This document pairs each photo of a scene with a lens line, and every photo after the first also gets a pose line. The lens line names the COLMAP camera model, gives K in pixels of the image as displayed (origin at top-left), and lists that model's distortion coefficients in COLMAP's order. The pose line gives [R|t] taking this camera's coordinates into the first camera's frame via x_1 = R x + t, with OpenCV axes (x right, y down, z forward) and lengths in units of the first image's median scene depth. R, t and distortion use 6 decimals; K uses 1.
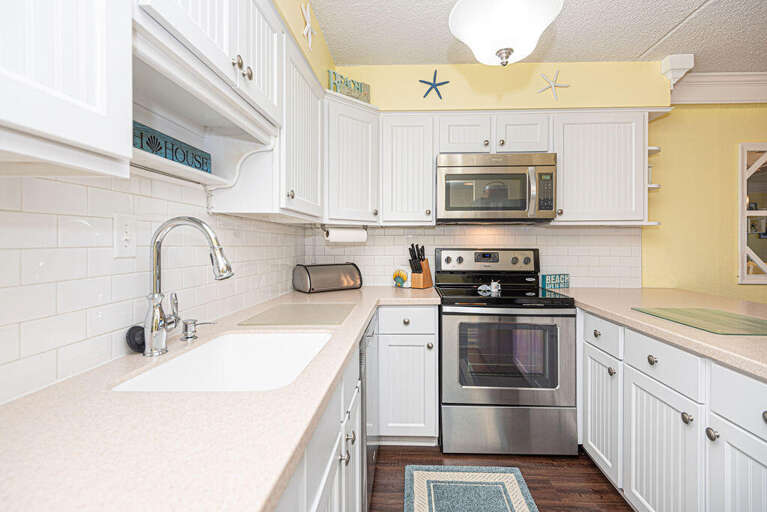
lens RADIAL K [[350.1, 0, 397.4], [0, 350.1, 248.6], [0, 0, 1]] dist [0.016489, -0.004371]
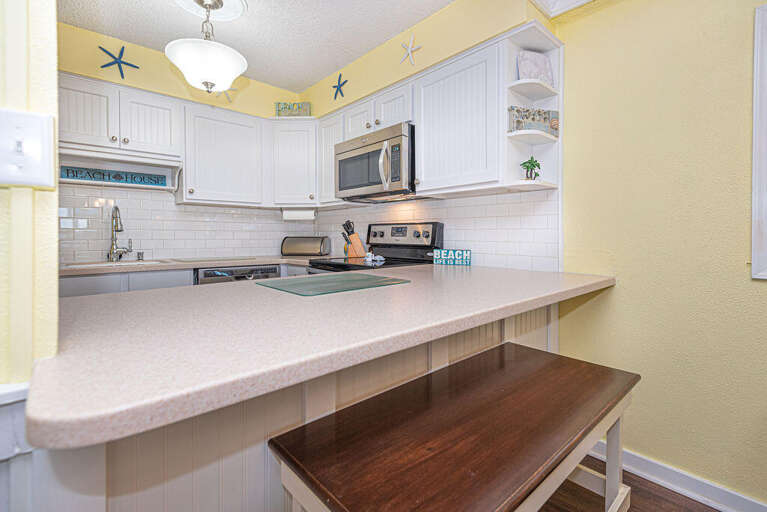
lens RADIAL K [[350.1, 0, 395.8], [0, 350.1, 240.2], [0, 0, 1]] dist [0.016489, -0.004371]
pose [[0.709245, 0.011475, -0.704869, 1.932946], [-0.008885, 0.999934, 0.007339, 0.085283], [0.704906, 0.001058, 0.709300, 0.499594]]
